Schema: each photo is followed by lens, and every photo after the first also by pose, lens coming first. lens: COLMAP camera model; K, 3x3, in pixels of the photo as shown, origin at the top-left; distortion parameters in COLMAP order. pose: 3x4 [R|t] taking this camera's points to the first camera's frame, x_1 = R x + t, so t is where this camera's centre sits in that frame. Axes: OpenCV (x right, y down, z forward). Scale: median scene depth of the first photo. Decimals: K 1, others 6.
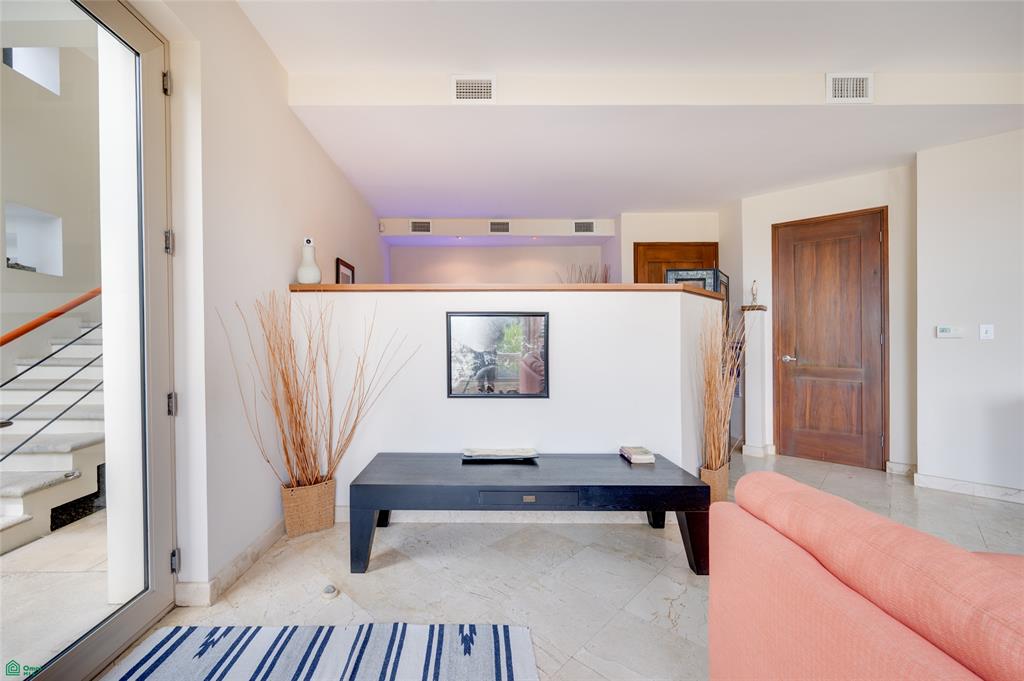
lens RADIAL K [[431.3, 0, 510.0], [0, 431.3, 339.4], [0, 0, 1]] dist [-0.007612, 0.002312]
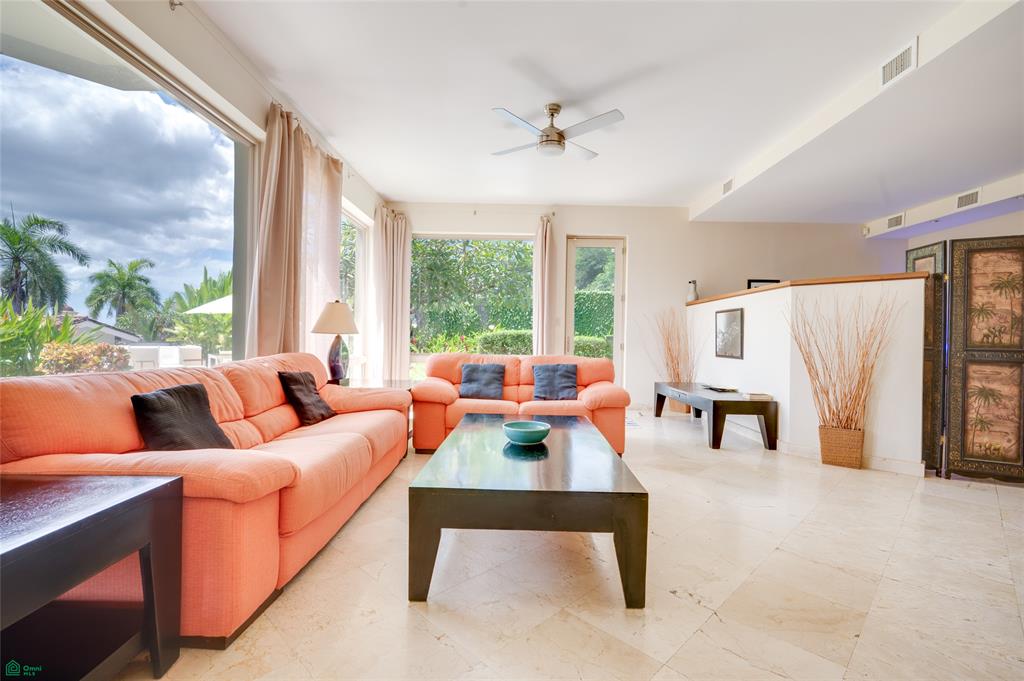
lens RADIAL K [[463.9, 0, 505.0], [0, 463.9, 349.8], [0, 0, 1]] dist [0.009261, 0.000084]
pose [[-0.026664, 0.012533, -0.999566, 1.964522], [-0.018063, 0.999752, 0.013017, 0.095058], [0.999481, 0.018402, -0.026431, 0.108108]]
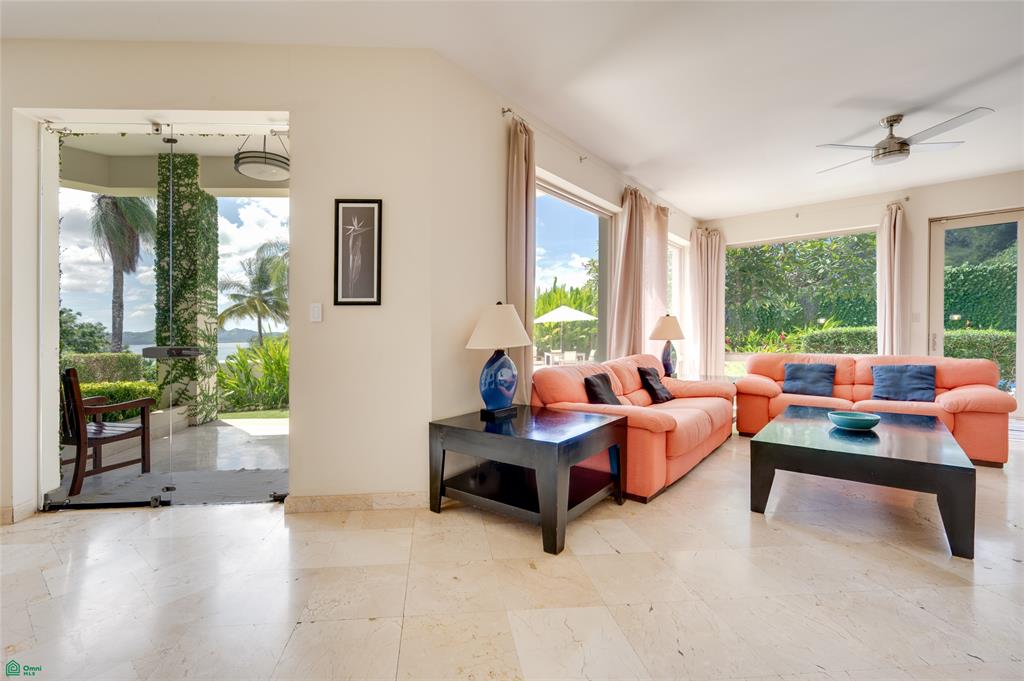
lens RADIAL K [[431.3, 0, 455.4], [0, 431.3, 347.6], [0, 0, 1]] dist [-0.007612, 0.002312]
pose [[-0.691550, 0.018556, -0.722090, 2.495220], [0.006249, 0.999786, 0.019707, 0.063423], [0.722301, 0.009117, -0.691518, 0.150612]]
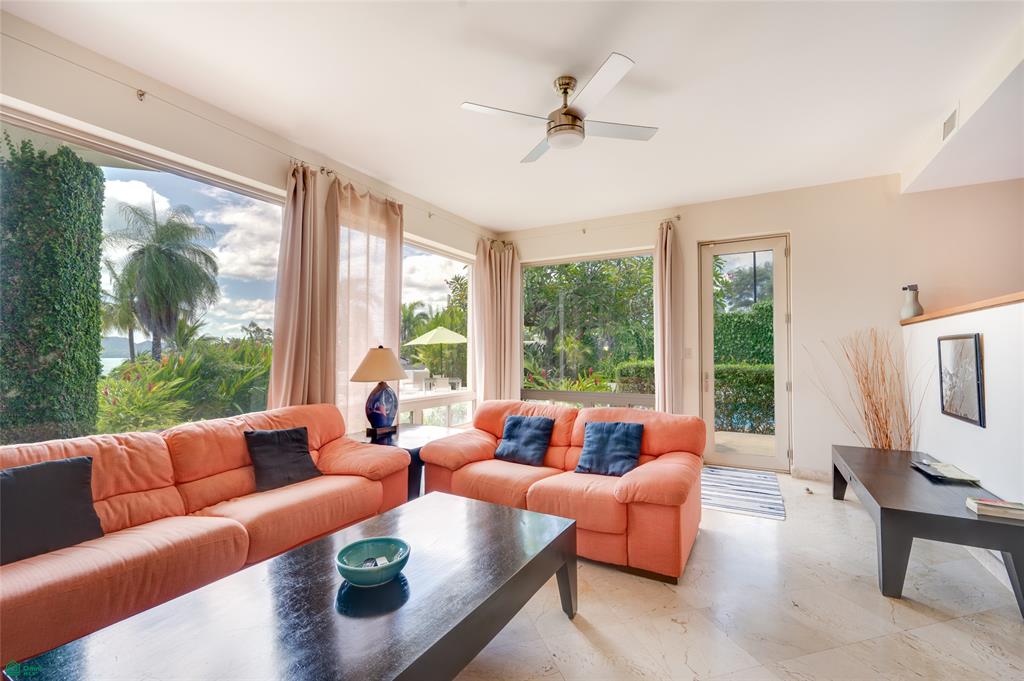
lens RADIAL K [[443.2, 0, 500.8], [0, 443.2, 350.9], [0, 0, 1]] dist [-0.002516, 0.001098]
pose [[-0.506121, -0.017425, -0.862286, 1.454001], [-0.004605, 0.999836, -0.017501, -0.003424], [0.862450, -0.004887, -0.506118, 0.587016]]
